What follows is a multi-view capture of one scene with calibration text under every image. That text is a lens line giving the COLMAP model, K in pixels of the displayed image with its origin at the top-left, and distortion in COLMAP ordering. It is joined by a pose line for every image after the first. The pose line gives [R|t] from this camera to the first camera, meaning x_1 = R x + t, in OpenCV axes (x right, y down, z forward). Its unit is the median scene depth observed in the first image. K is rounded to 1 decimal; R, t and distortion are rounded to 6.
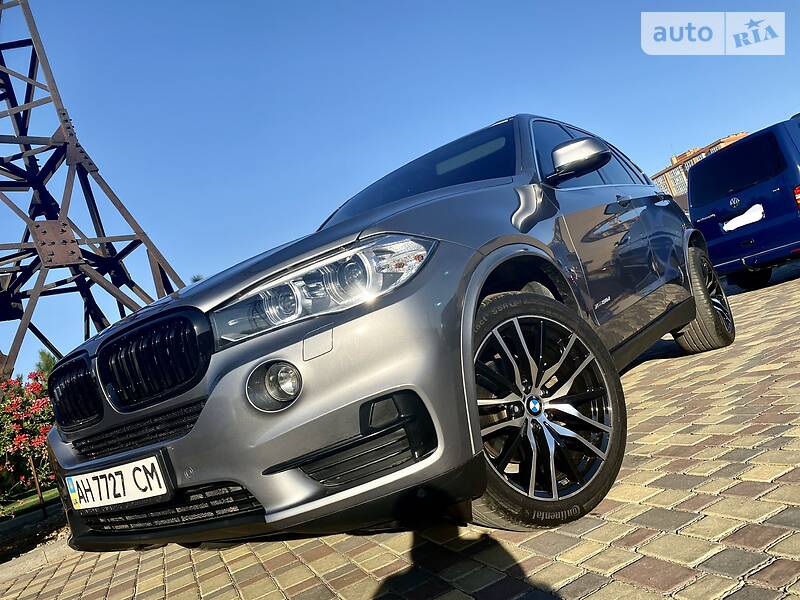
lens RADIAL K [[611.3, 0, 401.1], [0, 611.3, 298.1], [0, 0, 1]] dist [0.030774, -0.045983]
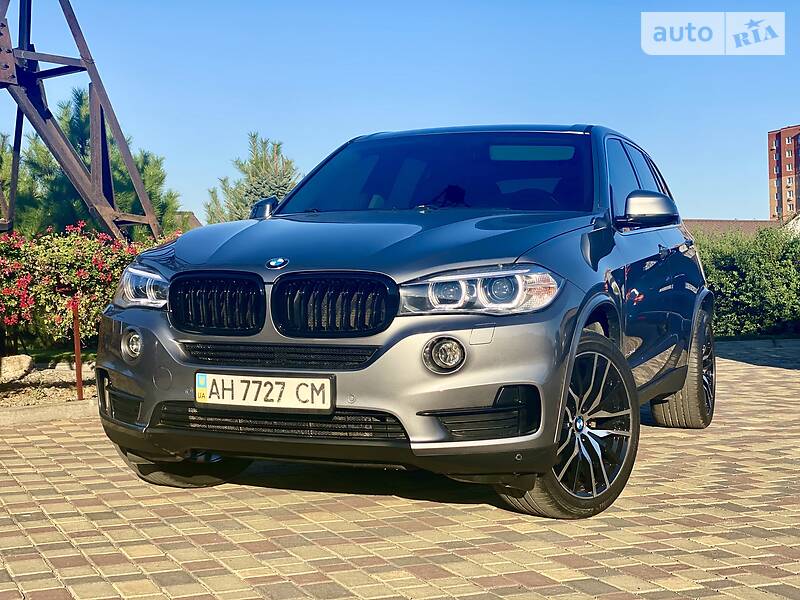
lens RADIAL K [[1186.7, 0, 401.0], [0, 1186.7, 304.9], [0, 0, 1]] dist [0.119062, 0.000000]
pose [[0.921884, 0.291969, 0.254724, -0.918727], [-0.307526, 0.951271, 0.022617, 0.005606], [-0.235708, -0.099184, 0.966749, -1.400083]]
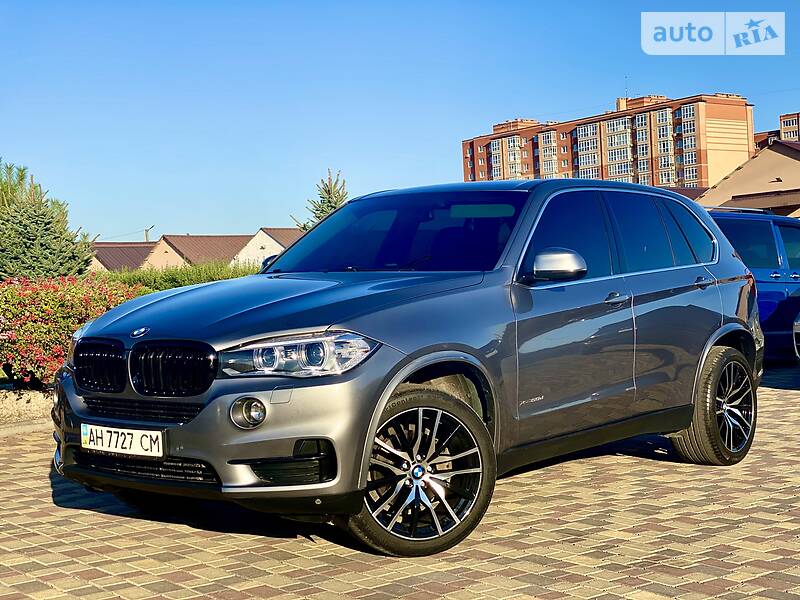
lens RADIAL K [[1186.7, 0, 403.8], [0, 1186.7, 305.7], [0, 0, 1]] dist [0.119062, 0.000000]
pose [[0.959135, 0.281785, -0.025640, 0.166925], [-0.277724, 0.954884, 0.105191, -0.515013], [0.054125, -0.093771, 0.994121, -1.866309]]
